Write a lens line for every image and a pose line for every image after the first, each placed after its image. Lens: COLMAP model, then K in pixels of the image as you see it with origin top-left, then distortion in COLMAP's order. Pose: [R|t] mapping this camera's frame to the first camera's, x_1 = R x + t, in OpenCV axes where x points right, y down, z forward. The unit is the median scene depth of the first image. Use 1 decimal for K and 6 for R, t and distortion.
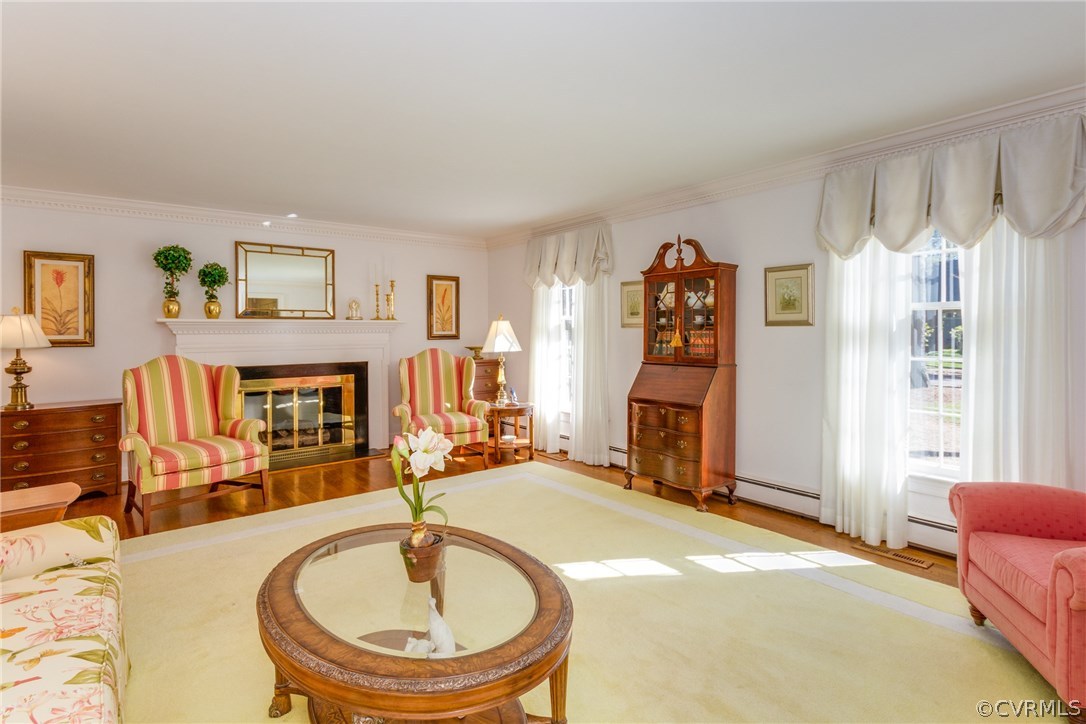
lens RADIAL K [[504.6, 0, 545.9], [0, 504.6, 364.4], [0, 0, 1]] dist [0.002610, -0.001016]
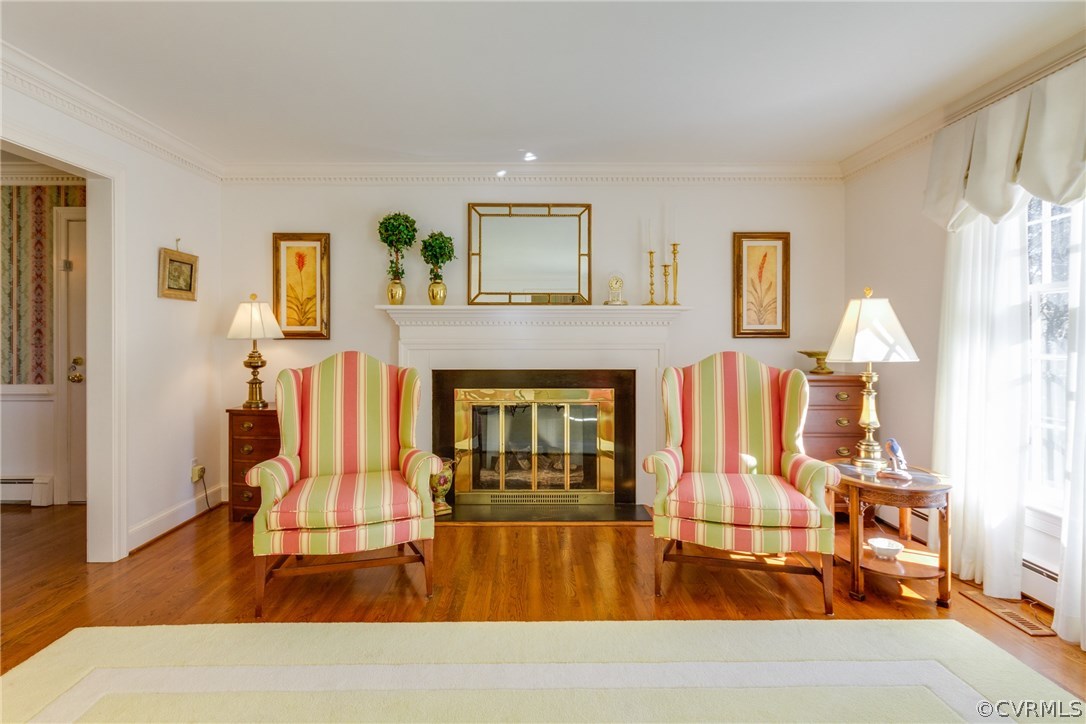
lens RADIAL K [[582.9, 0, 542.9], [0, 582.9, 327.1], [0, 0, 1]] dist [0.008172, -0.000126]
pose [[0.822046, 0.001326, -0.569419, -0.025894], [-0.044296, 0.997116, -0.061628, -0.010192], [0.567695, 0.075884, 0.819734, 0.360612]]
